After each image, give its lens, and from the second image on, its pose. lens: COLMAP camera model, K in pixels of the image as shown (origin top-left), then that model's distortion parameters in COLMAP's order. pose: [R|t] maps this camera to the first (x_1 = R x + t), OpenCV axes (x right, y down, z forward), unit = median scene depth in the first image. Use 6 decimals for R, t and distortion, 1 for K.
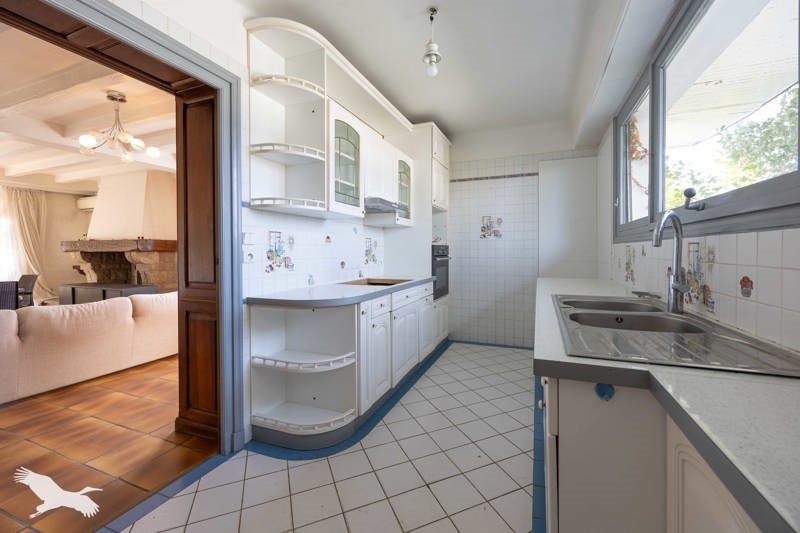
lens RADIAL K [[326.8, 0, 402.8], [0, 326.8, 259.9], [0, 0, 1]] dist [0.000200, 0.000013]
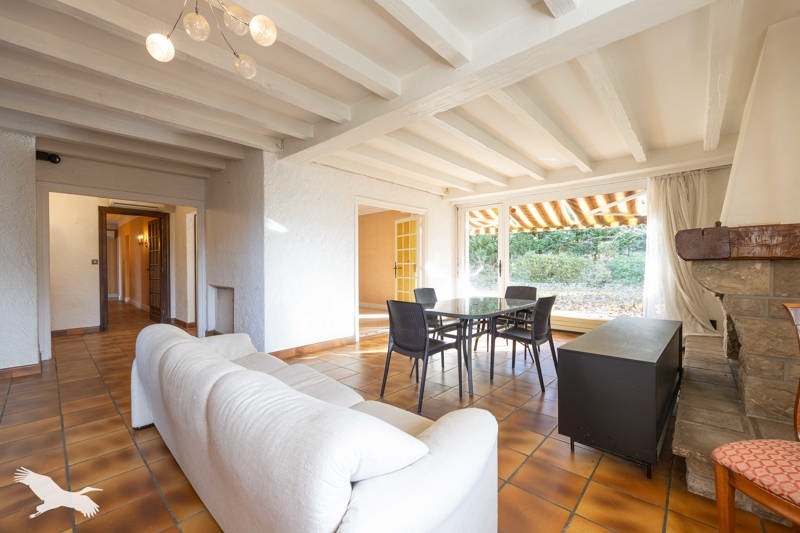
lens RADIAL K [[326.8, 0, 399.9], [0, 326.8, 267.7], [0, 0, 1]] dist [0.000200, 0.000013]
pose [[-0.345636, 0.009177, -0.938324, -0.304038], [-0.011321, 0.999839, 0.013949, -0.017693], [0.938300, 0.015444, -0.345477, 0.752983]]
